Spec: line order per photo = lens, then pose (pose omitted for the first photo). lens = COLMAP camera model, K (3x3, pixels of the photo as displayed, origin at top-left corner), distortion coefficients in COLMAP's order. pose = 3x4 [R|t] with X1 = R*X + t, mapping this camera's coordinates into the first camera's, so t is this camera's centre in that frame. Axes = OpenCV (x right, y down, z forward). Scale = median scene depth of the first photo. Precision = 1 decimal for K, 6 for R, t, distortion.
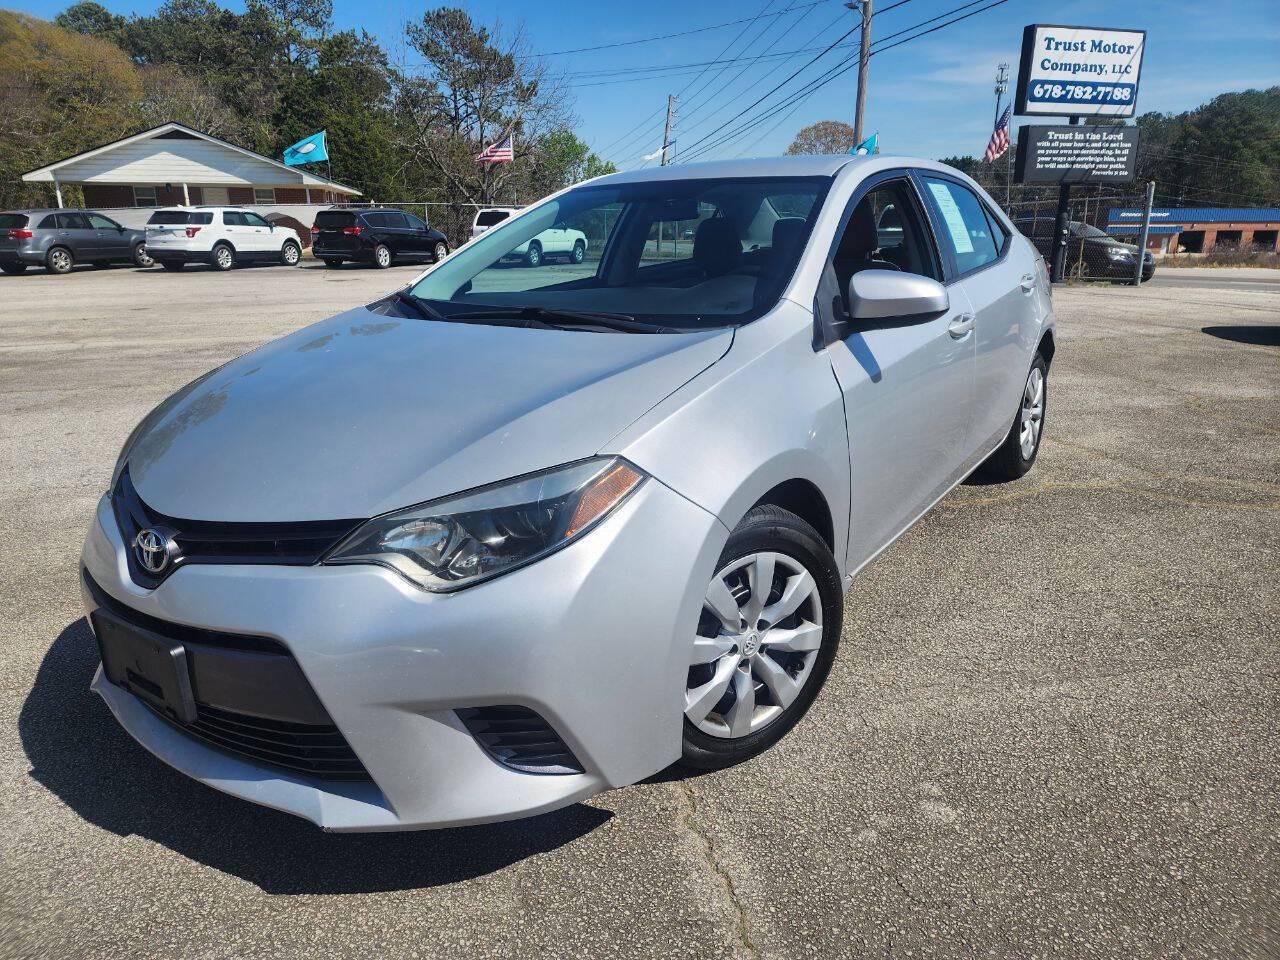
lens RADIAL K [[864.3, 0, 643.8], [0, 864.3, 474.0], [0, 0, 1]] dist [0.043644, -0.044526]
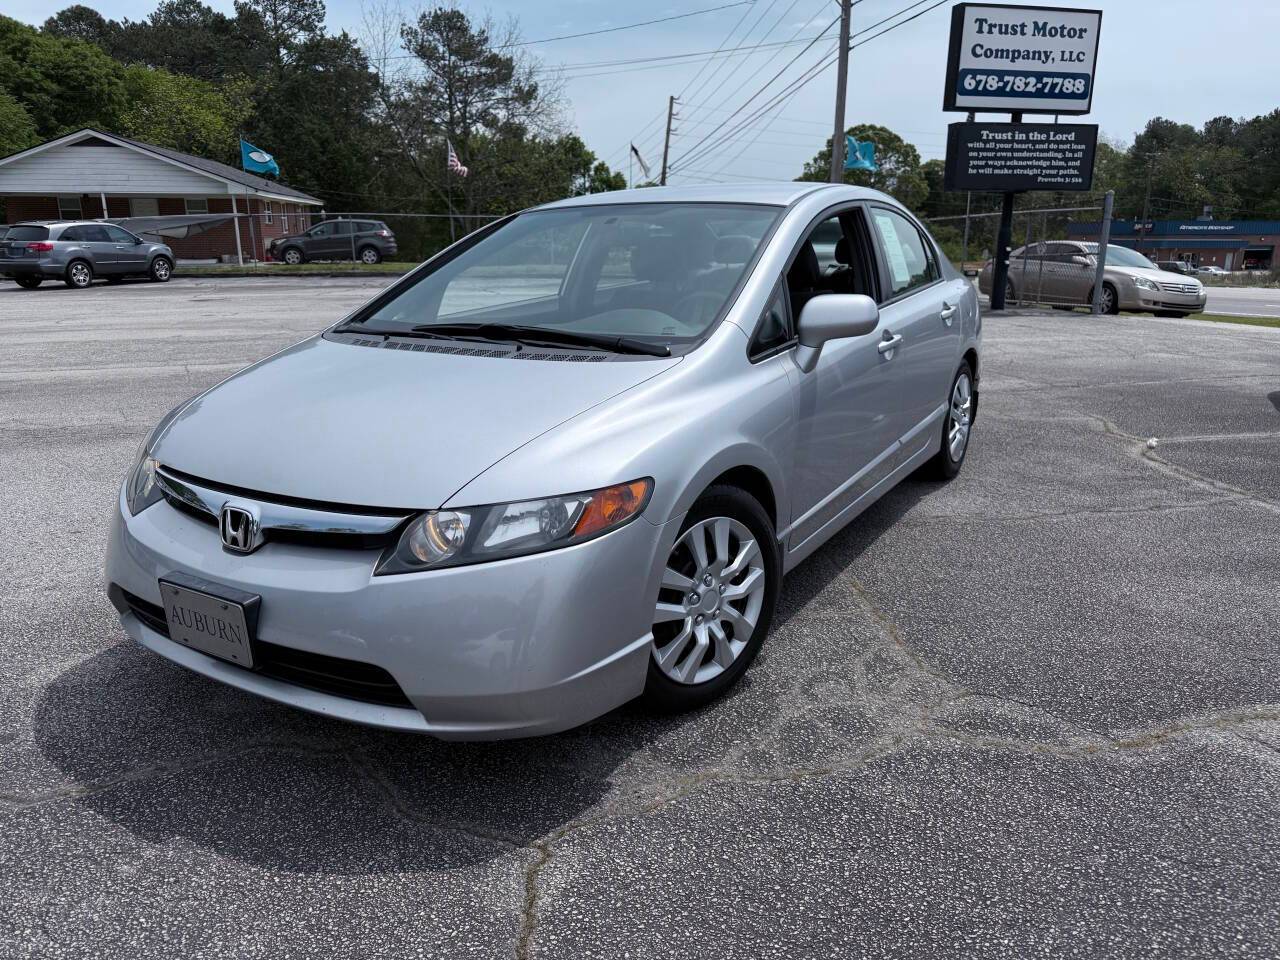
lens RADIAL K [[921.6, 0, 638.5], [0, 921.6, 488.2], [0, 0, 1]] dist [-0.012330, 0.004472]
pose [[0.998938, 0.013267, -0.044119, 0.174298], [-0.013751, 0.999848, -0.010691, -0.033939], [0.043970, 0.011287, 0.998969, 0.106322]]
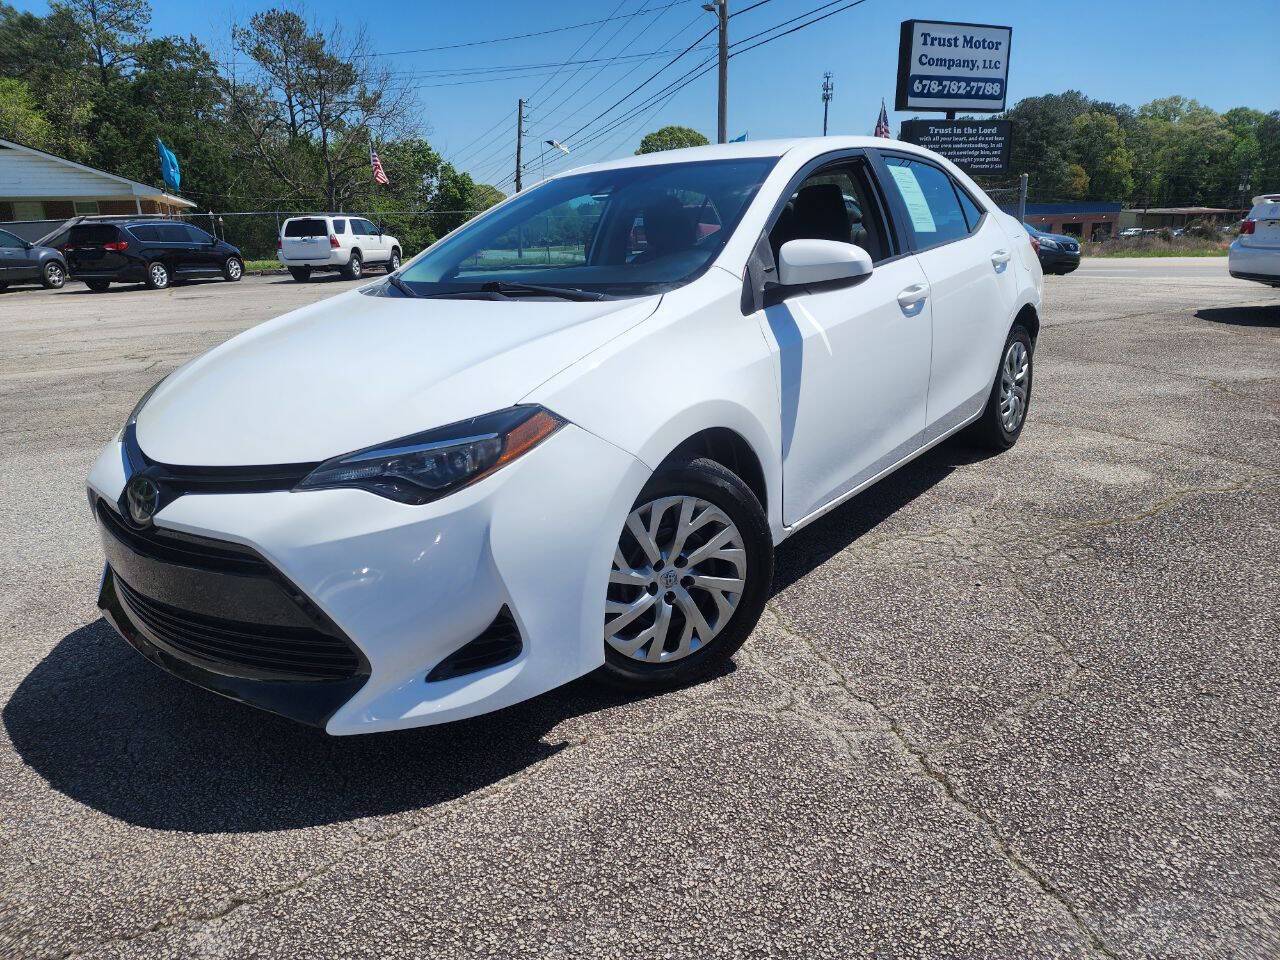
lens RADIAL K [[864.3, 0, 636.5], [0, 864.3, 470.5], [0, 0, 1]] dist [0.043644, -0.044526]
pose [[0.987162, -0.066577, 0.145186, -0.045657], [0.068143, 0.997658, -0.005840, -0.009680], [-0.144458, 0.015658, 0.989387, 0.051430]]
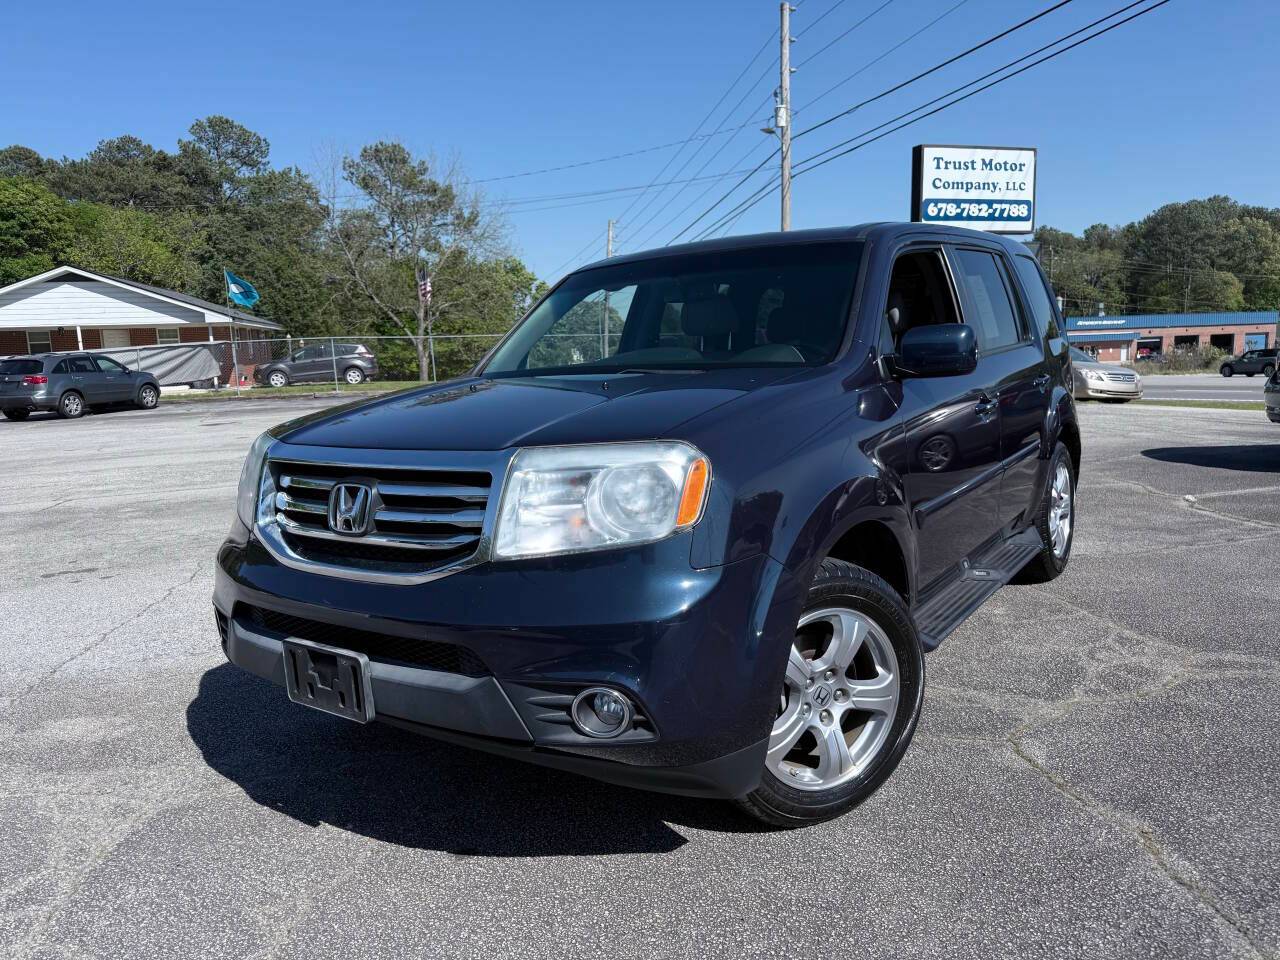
lens RADIAL K [[921.0, 0, 644.9], [0, 921.0, 483.4], [0, 0, 1]] dist [-0.005158, -0.008563]
pose [[0.998631, -0.038272, 0.035653, 0.084835], [0.042597, 0.990633, -0.129737, -0.020102], [-0.030354, 0.131079, 0.990907, 0.040731]]
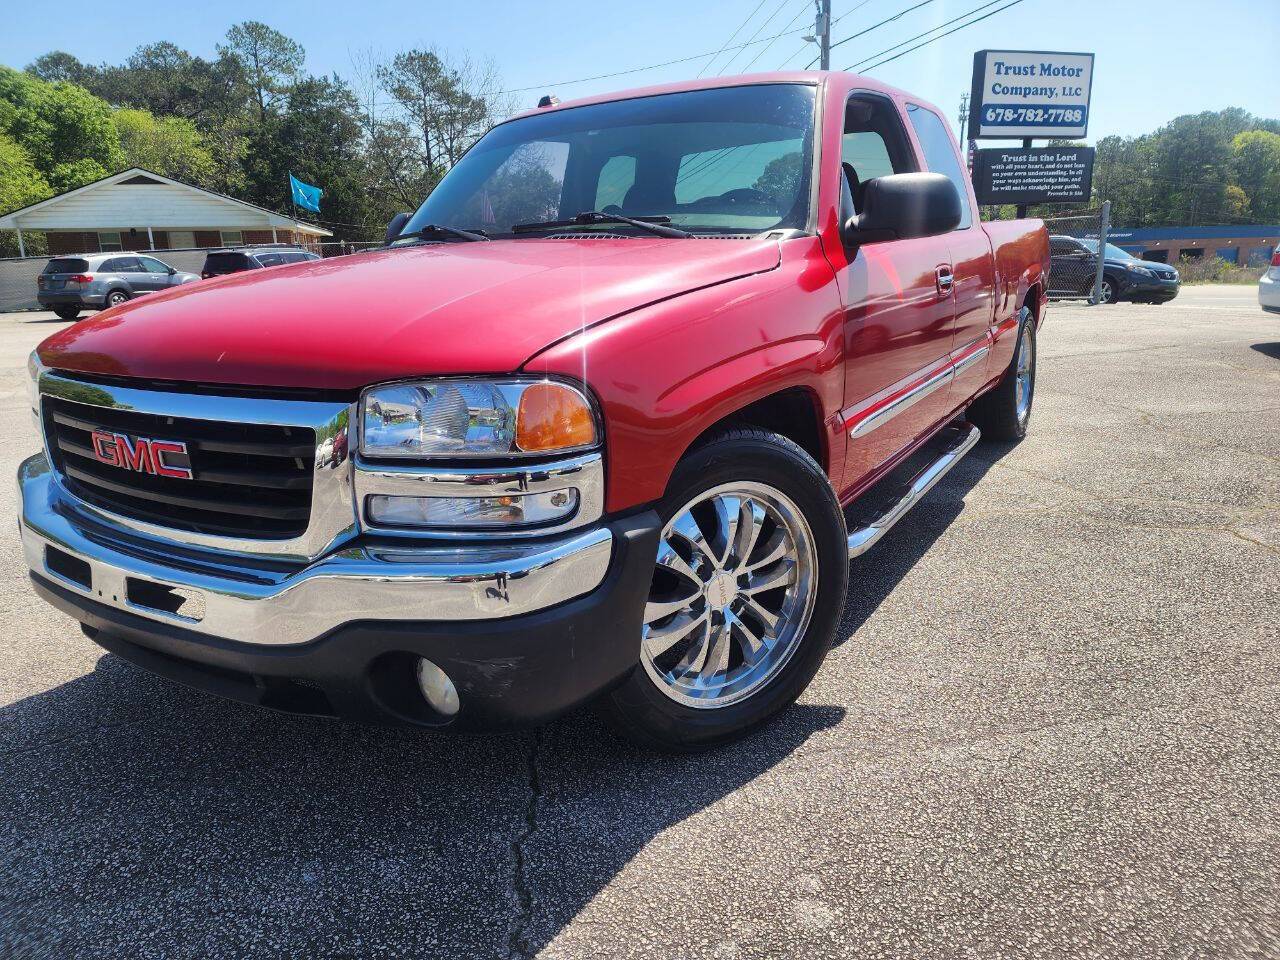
lens RADIAL K [[864.3, 0, 643.2], [0, 864.3, 469.2], [0, 0, 1]] dist [0.043644, -0.044526]
pose [[0.999357, -0.030835, 0.018274, 0.018802], [0.031548, 0.998698, -0.040093, -0.001743], [-0.017014, 0.040644, 0.999029, 0.015071]]
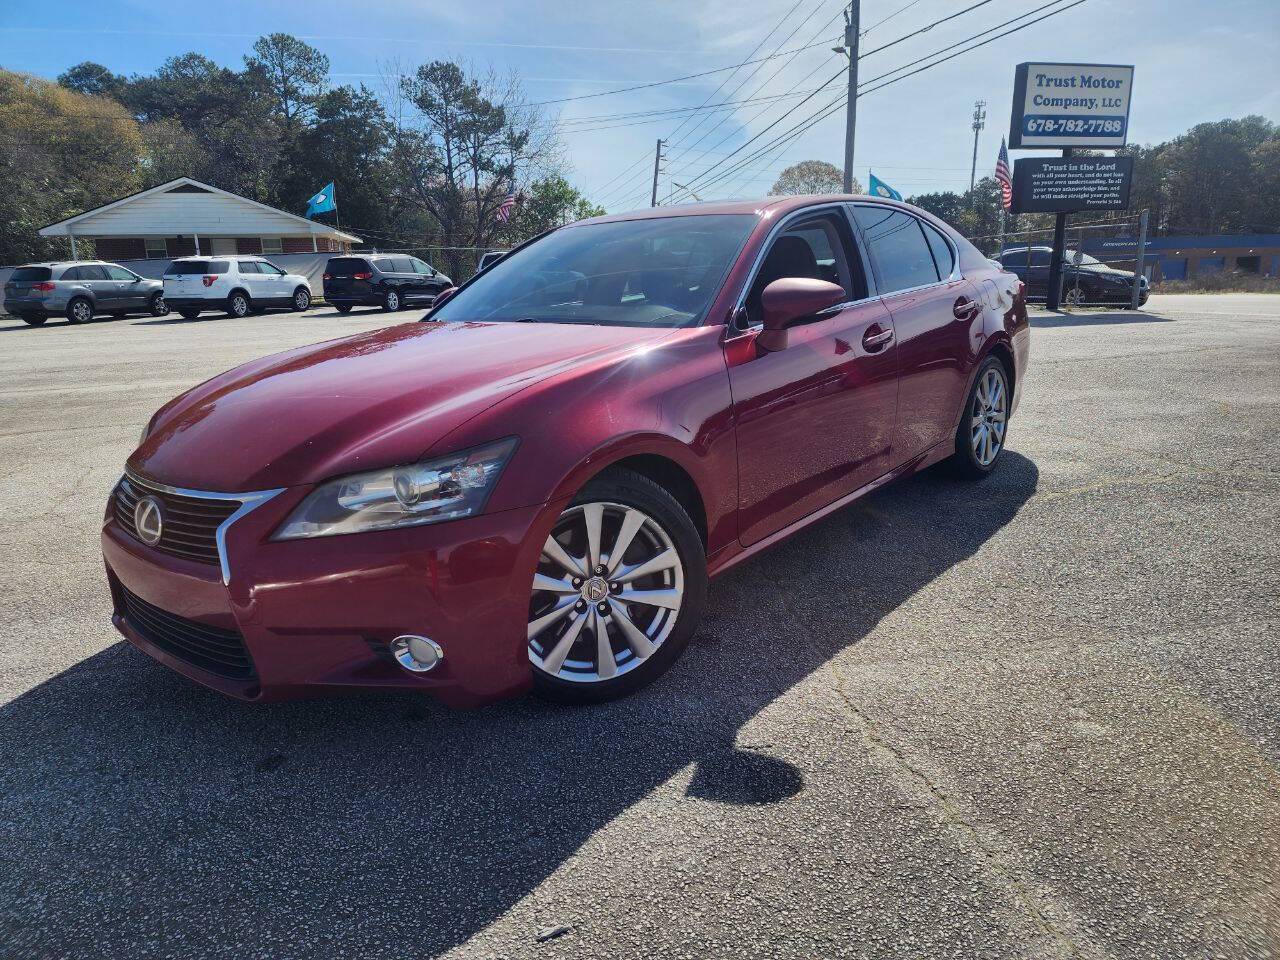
lens RADIAL K [[864.3, 0, 628.5], [0, 864.3, 471.7], [0, 0, 1]] dist [0.043644, -0.044526]
pose [[0.999733, -0.022158, -0.006557, -0.028767], [0.021830, 0.998683, -0.046431, 0.009534], [0.007577, 0.046275, 0.998900, -0.020176]]
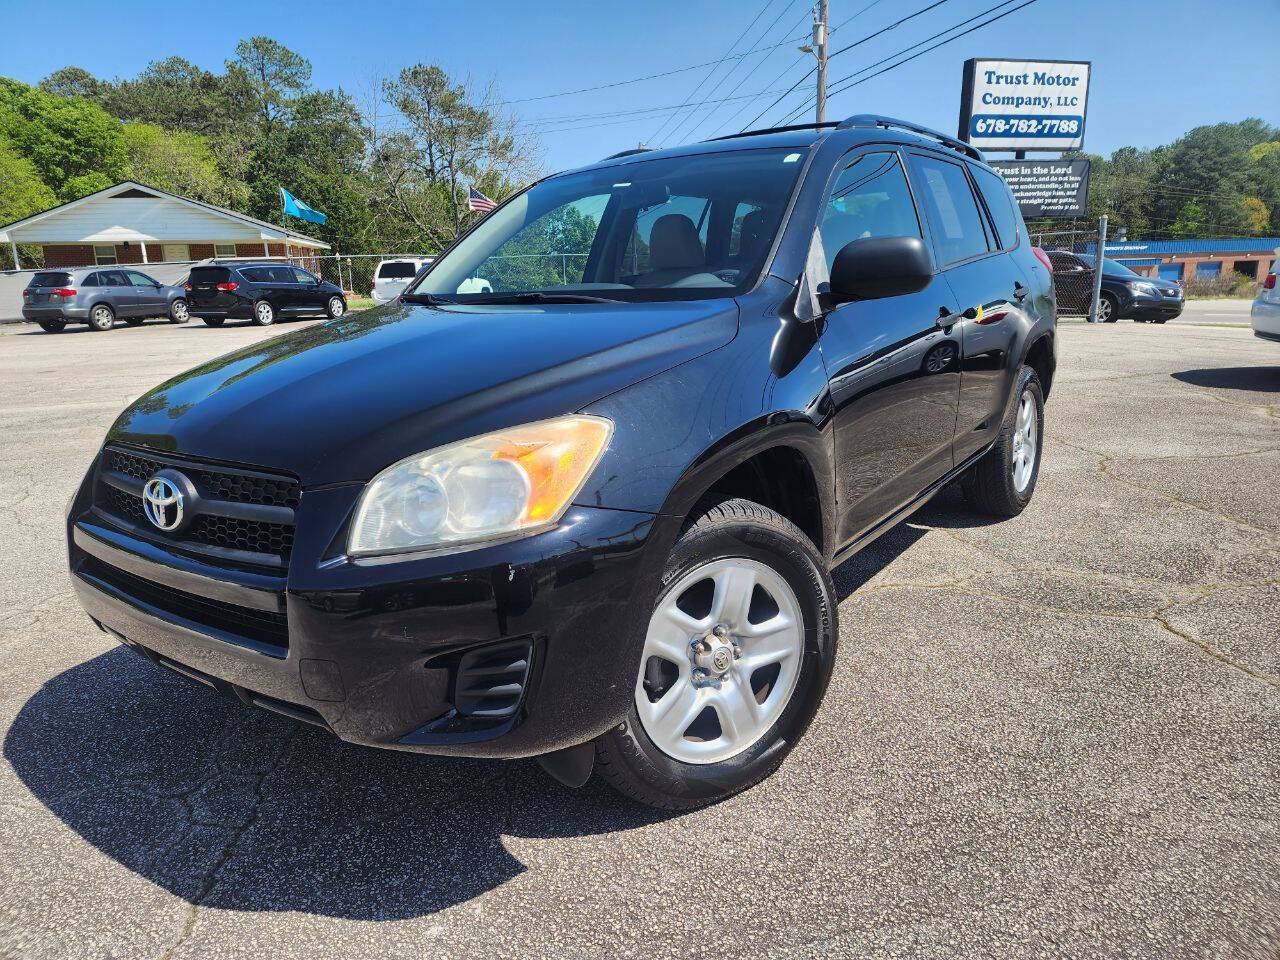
lens RADIAL K [[864.3, 0, 622.6], [0, 864.3, 475.6], [0, 0, 1]] dist [0.043644, -0.044526]
pose [[0.999686, -0.021582, -0.012748, 0.057007], [0.020962, 0.998678, -0.046930, -0.013556], [0.013744, 0.046648, 0.998817, 0.044202]]
